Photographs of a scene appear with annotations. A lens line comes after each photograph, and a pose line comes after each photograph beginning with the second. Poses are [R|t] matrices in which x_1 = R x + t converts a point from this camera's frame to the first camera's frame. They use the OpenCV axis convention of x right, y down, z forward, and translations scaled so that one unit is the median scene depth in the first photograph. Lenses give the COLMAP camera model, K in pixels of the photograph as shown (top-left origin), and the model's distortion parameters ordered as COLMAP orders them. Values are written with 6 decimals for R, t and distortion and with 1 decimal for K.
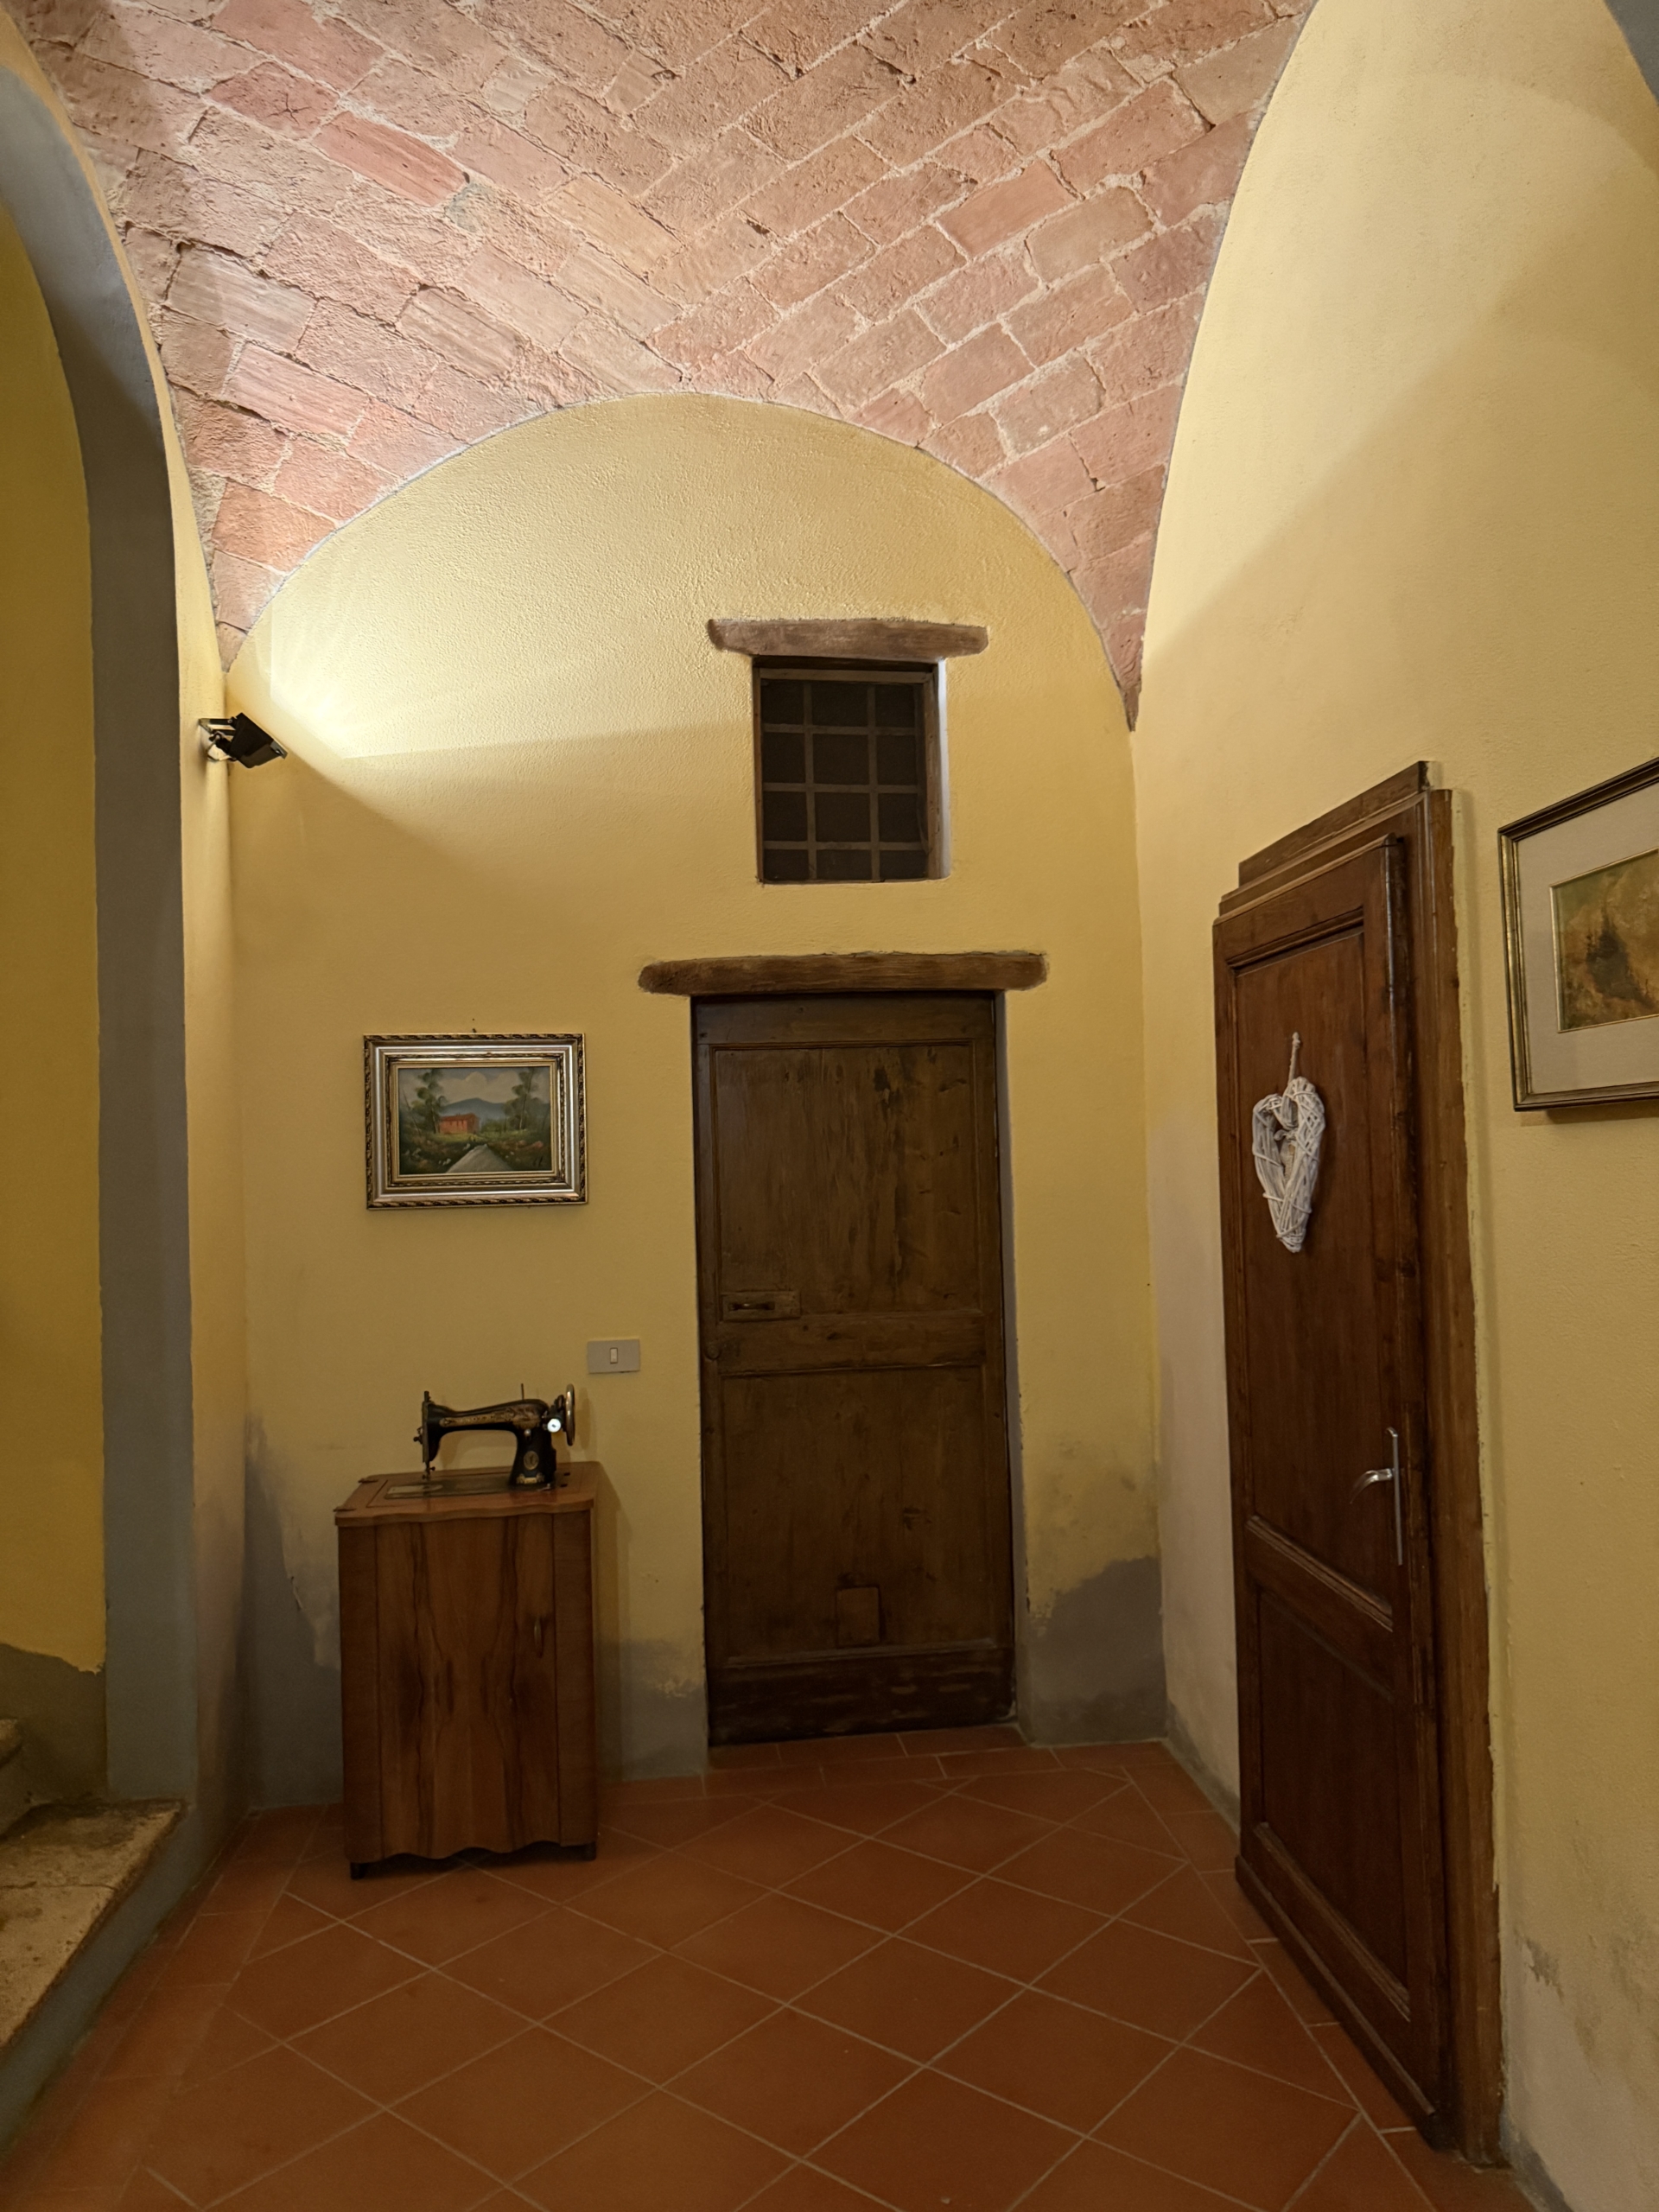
lens RADIAL K [[1556.5, 0, 823.2], [0, 1556.5, 1114.5], [0, 0, 1]] dist [0.043360, -0.051510]
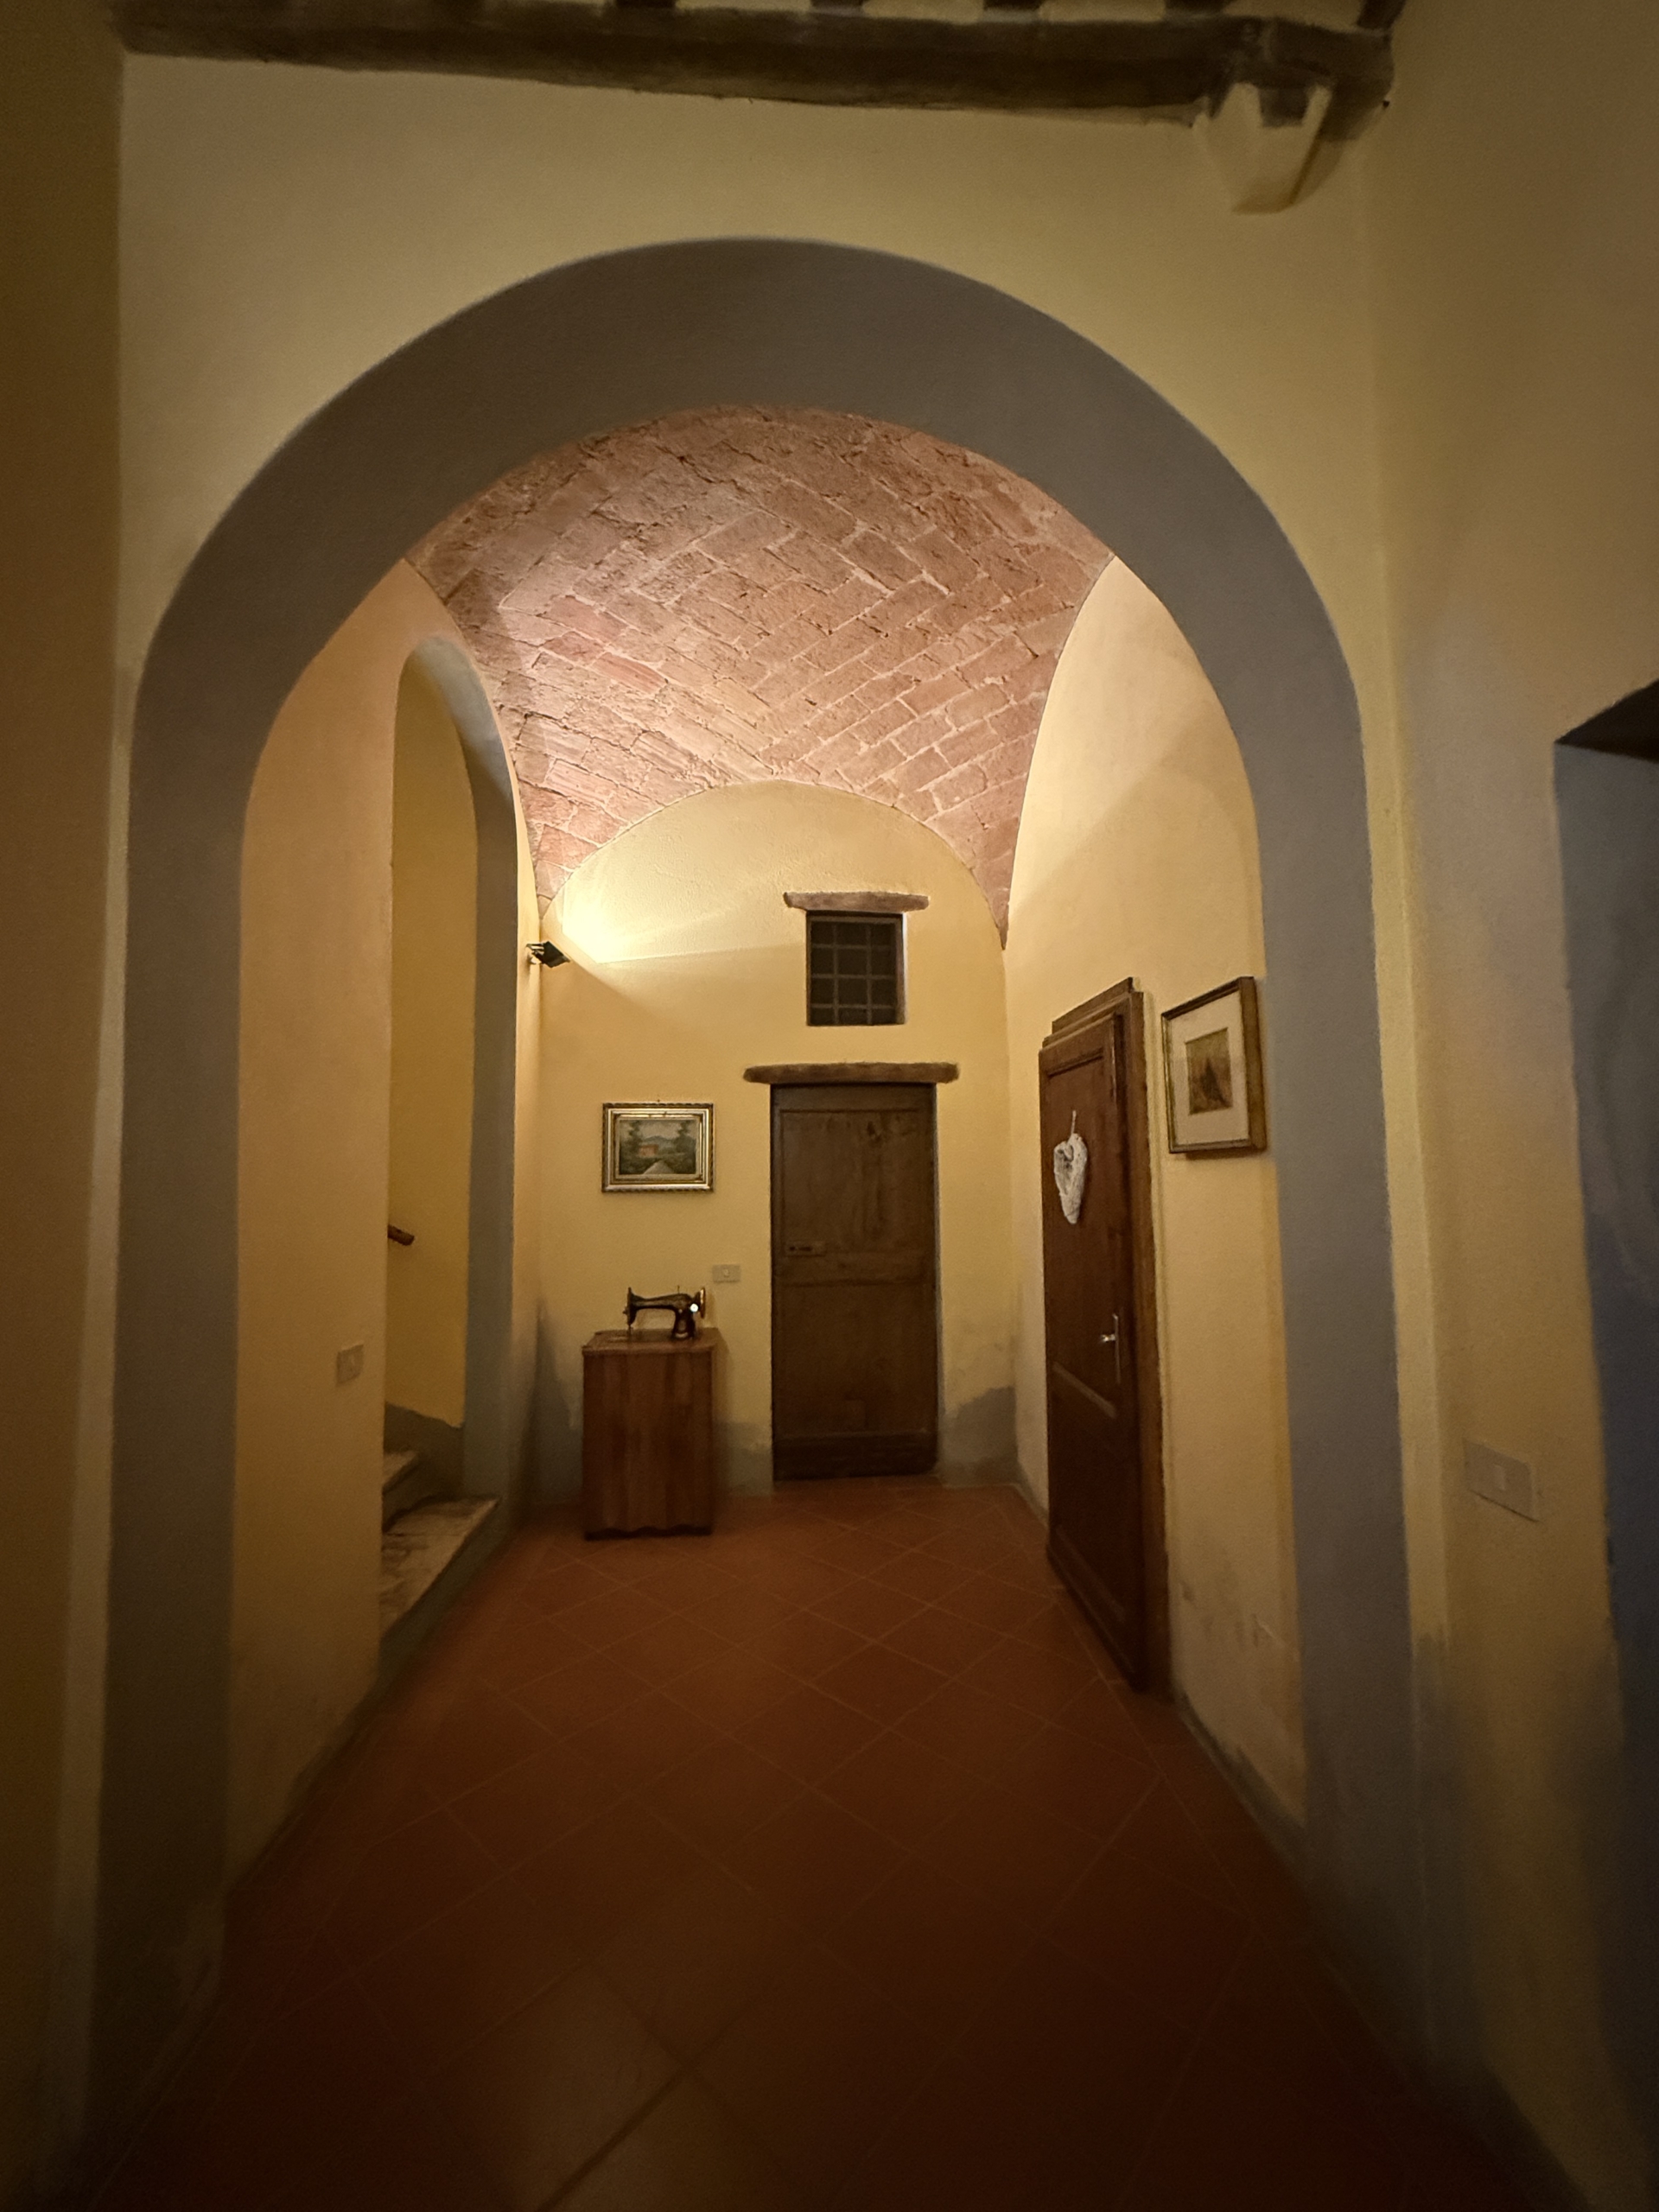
lens RADIAL K [[884.8, 0, 826.6], [0, 884.8, 1102.2], [0, 0, 1]] dist [0.000975, -0.000377]
pose [[0.999039, 0.015717, -0.040914, 0.032496], [-0.017621, 0.998757, -0.046620, -0.004962], [0.040131, 0.047296, 0.998074, -0.099729]]
